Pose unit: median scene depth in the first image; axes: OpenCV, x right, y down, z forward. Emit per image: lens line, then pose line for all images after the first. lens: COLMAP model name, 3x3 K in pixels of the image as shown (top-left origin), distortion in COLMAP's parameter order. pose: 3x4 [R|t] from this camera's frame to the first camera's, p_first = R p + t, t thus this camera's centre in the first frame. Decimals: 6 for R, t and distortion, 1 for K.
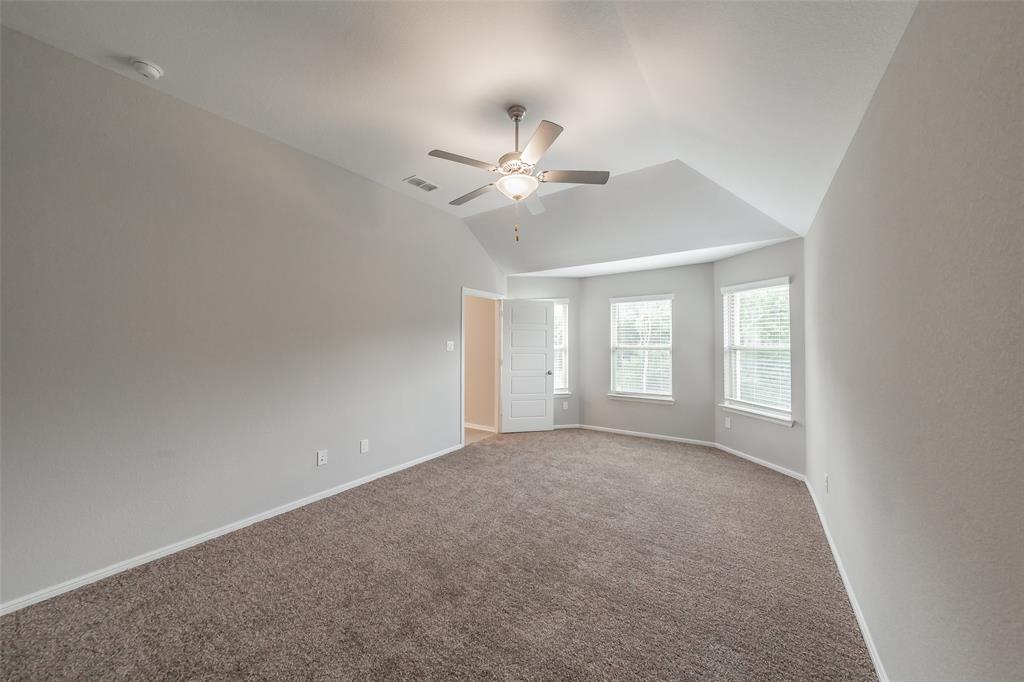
lens RADIAL K [[365.0, 0, 522.0], [0, 365.0, 341.3], [0, 0, 1]] dist [-0.001897, 0.000059]
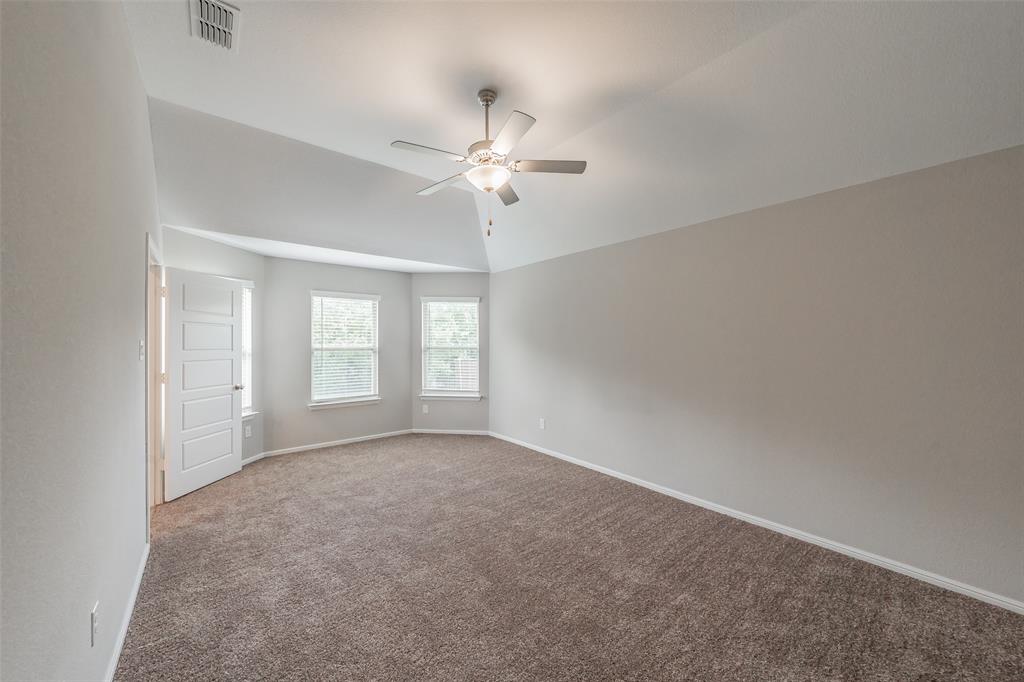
lens RADIAL K [[365.0, 0, 504.2], [0, 365.0, 338.9], [0, 0, 1]] dist [-0.001897, 0.000059]
pose [[0.291679, 0.015935, 0.956384, -0.497174], [-0.002625, 0.999871, -0.015859, 0.008376], [-0.956513, 0.002115, 0.291683, 0.379198]]
